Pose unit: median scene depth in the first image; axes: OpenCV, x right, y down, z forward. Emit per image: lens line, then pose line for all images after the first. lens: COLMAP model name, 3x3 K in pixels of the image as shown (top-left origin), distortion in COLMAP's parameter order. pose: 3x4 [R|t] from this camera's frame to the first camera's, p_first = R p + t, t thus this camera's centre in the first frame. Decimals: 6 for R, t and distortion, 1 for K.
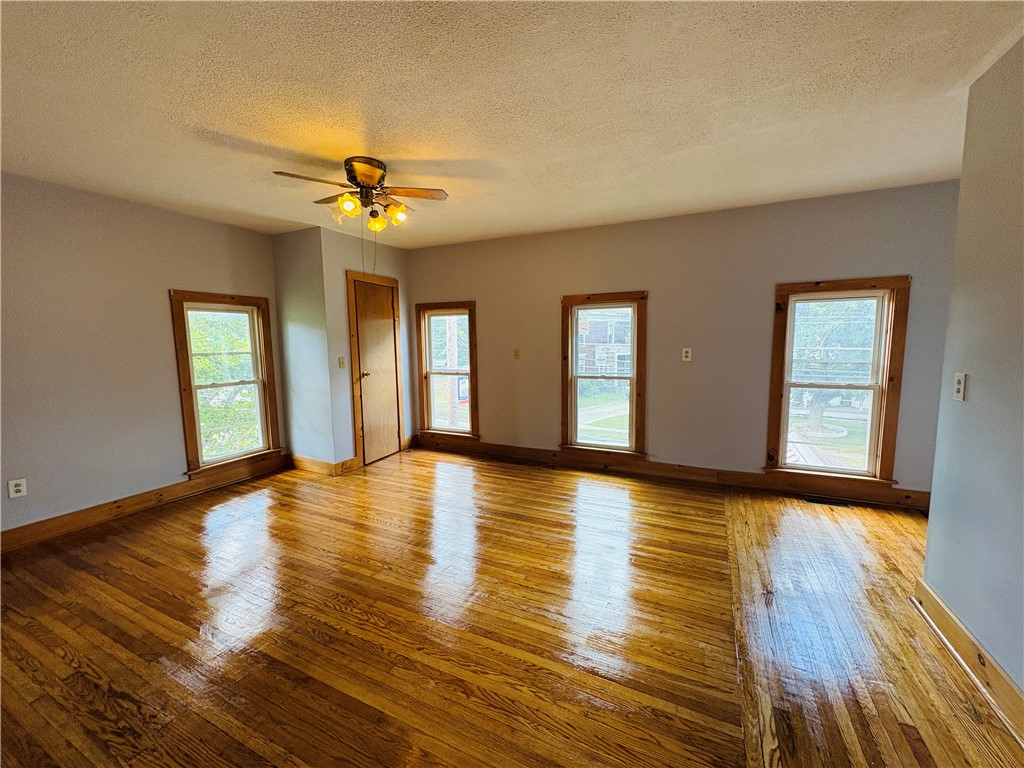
lens RADIAL K [[408.9, 0, 512.0], [0, 408.9, 384.0], [0, 0, 1]] dist [0.000075, -0.000021]
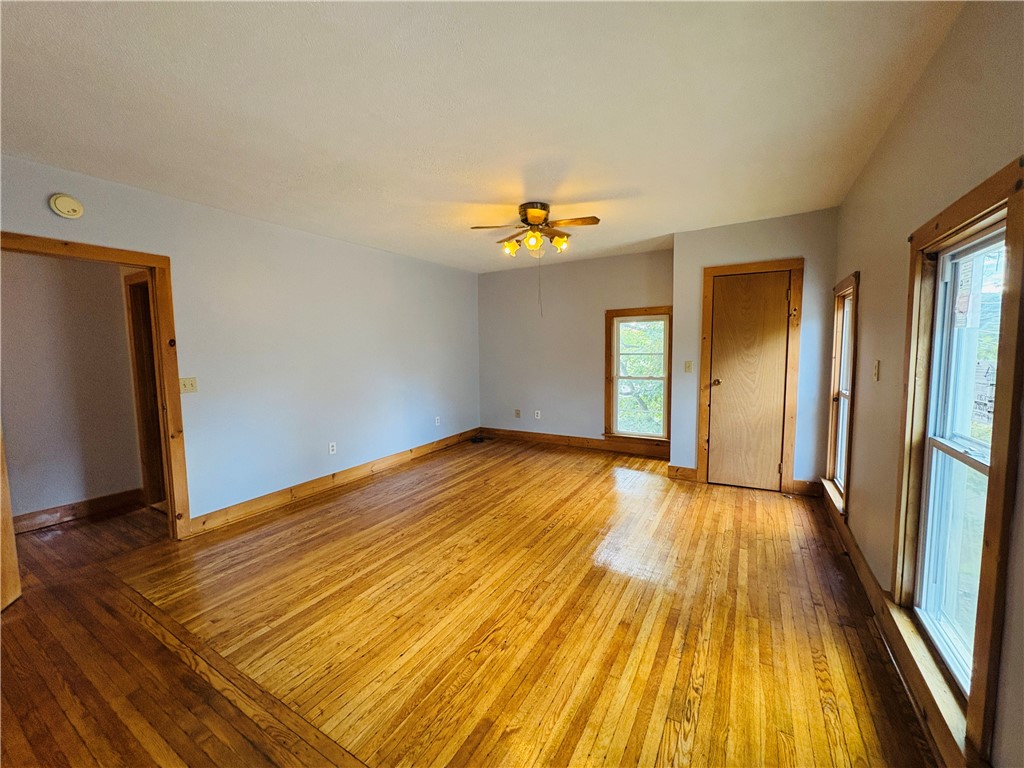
lens RADIAL K [[408.9, 0, 512.0], [0, 408.9, 384.0], [0, 0, 1]] dist [0.000075, -0.000021]
pose [[-0.089914, 0.101098, -0.990805, 0.620245], [-0.091064, 0.989833, 0.109263, -0.084017], [0.991778, 0.100051, -0.079793, 0.711611]]
